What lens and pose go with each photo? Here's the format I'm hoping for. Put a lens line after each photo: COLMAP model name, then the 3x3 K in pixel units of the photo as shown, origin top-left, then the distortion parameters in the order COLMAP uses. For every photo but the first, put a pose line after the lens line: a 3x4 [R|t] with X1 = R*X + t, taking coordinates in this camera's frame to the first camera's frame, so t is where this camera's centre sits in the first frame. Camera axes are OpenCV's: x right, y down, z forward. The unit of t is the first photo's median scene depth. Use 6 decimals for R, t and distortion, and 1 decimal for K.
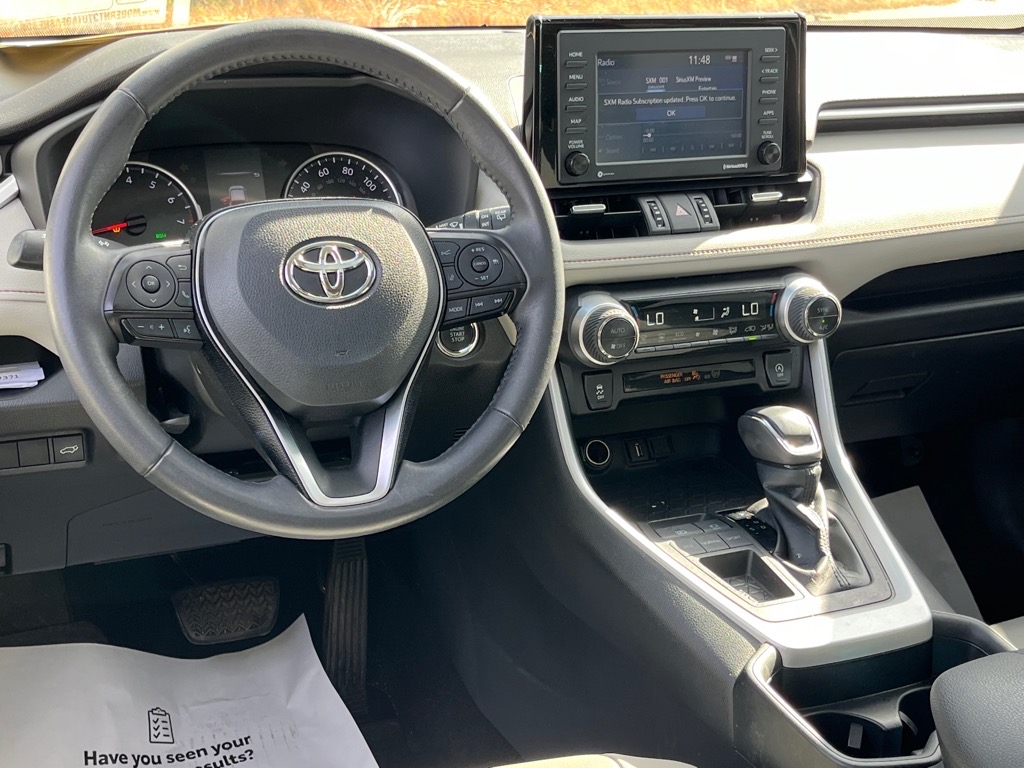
lens RADIAL K [[1369.0, 0, 505.0], [0, 1369.0, 437.9], [0, 0, 1]] dist [0.039499, 0.000000]
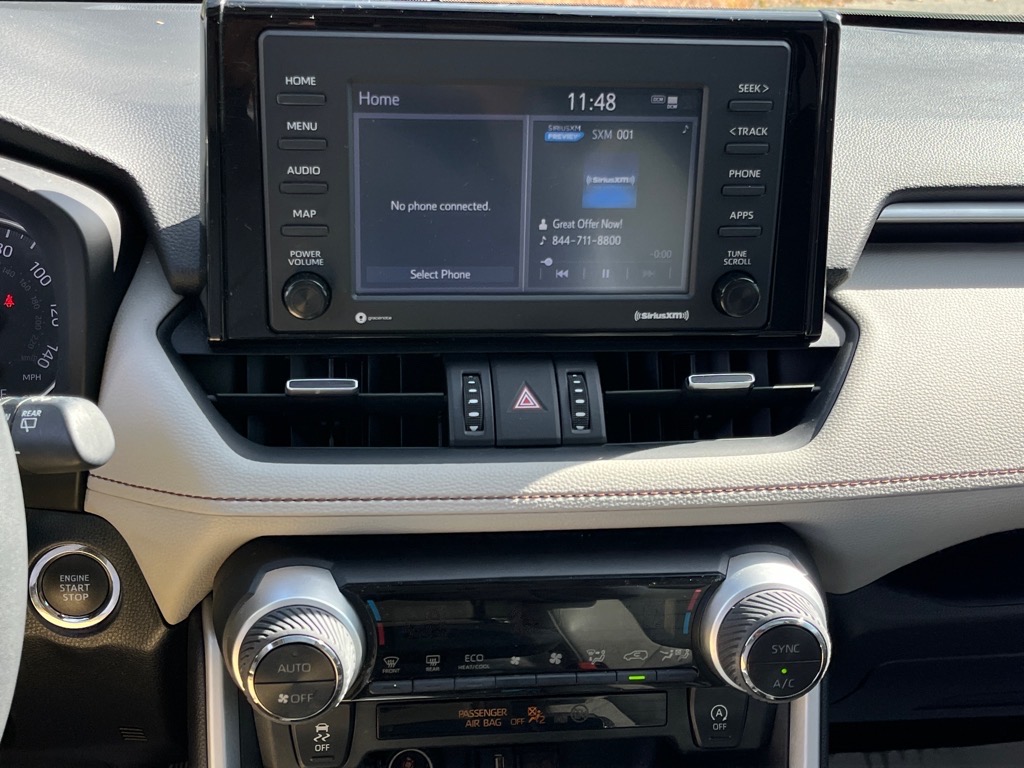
lens RADIAL K [[1222.6, 0, 515.9], [0, 1222.6, 387.8], [0, 0, 1]] dist [0.051934, 0.000000]
pose [[0.964399, 0.117768, -0.236782, 0.227926], [-0.111321, 0.992960, 0.040464, -0.186044], [0.239881, -0.012664, 0.970720, 0.560515]]
